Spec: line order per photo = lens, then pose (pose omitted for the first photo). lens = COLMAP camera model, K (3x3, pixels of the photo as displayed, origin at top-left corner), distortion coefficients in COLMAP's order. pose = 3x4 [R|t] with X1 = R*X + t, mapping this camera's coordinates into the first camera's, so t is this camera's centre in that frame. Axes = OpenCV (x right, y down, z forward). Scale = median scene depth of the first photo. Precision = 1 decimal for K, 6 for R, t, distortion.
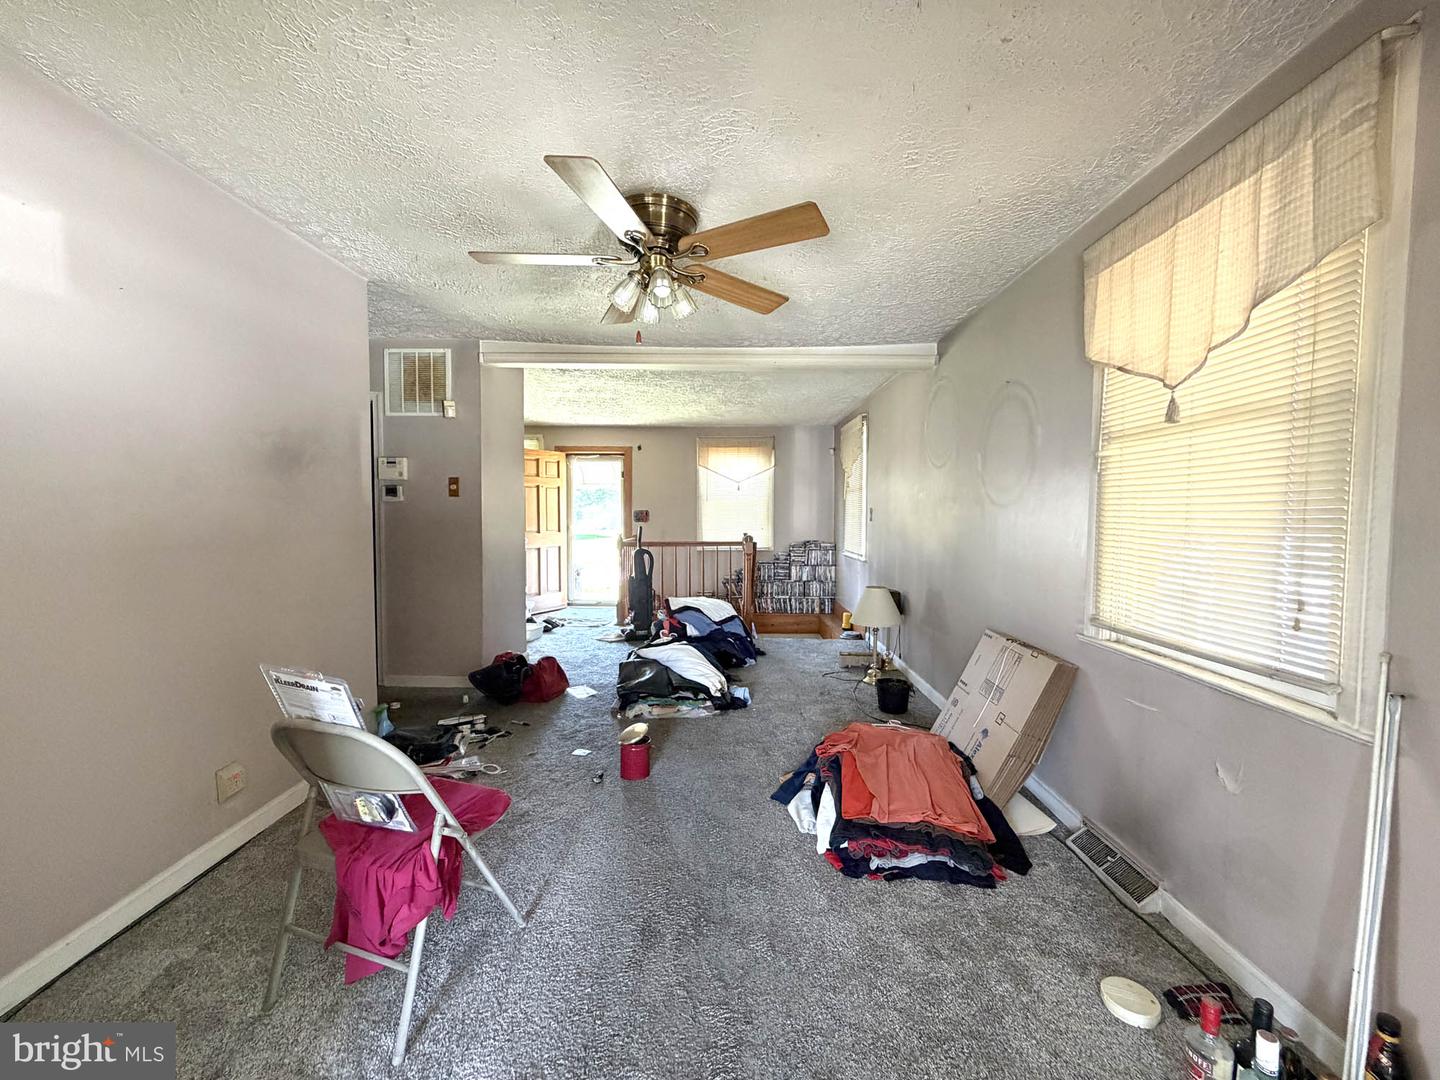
lens RADIAL K [[575.4, 0, 714.0], [0, 575.4, 539.6], [0, 0, 1]] dist [0.000221, -0.000011]
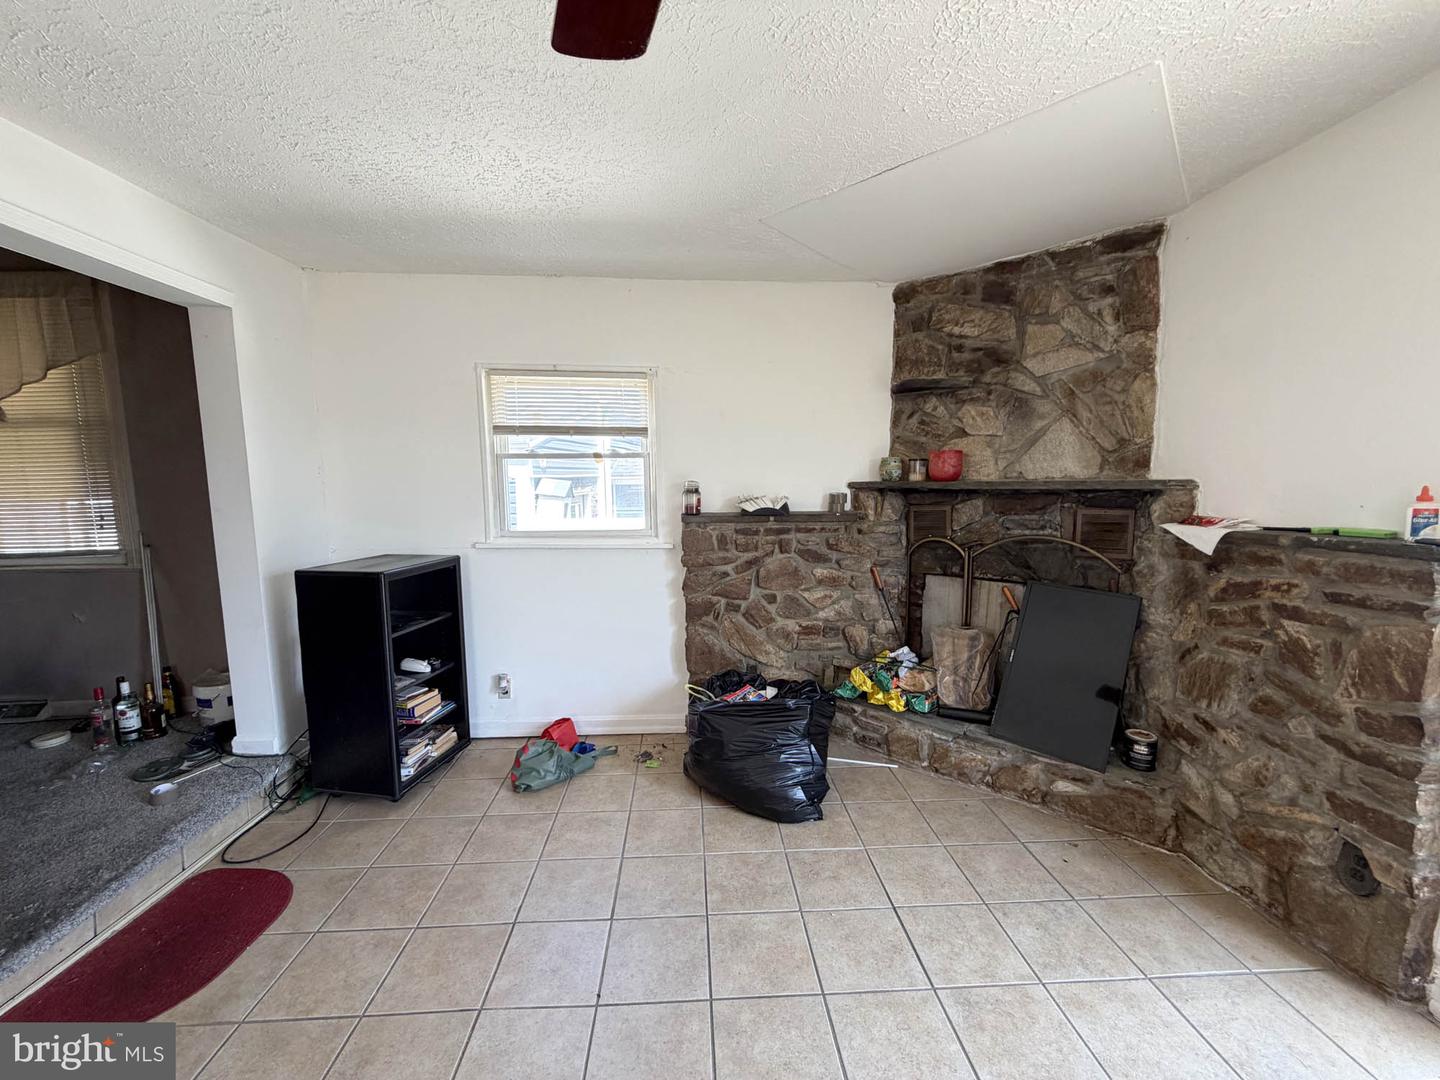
lens RADIAL K [[575.4, 0, 714.0], [0, 575.4, 539.6], [0, 0, 1]] dist [0.000221, -0.000011]
pose [[-0.066449, -0.112006, 0.991483, -0.492501], [0.068980, 0.990786, 0.116550, 0.039108], [-0.995403, 0.076138, -0.058110, -0.443504]]
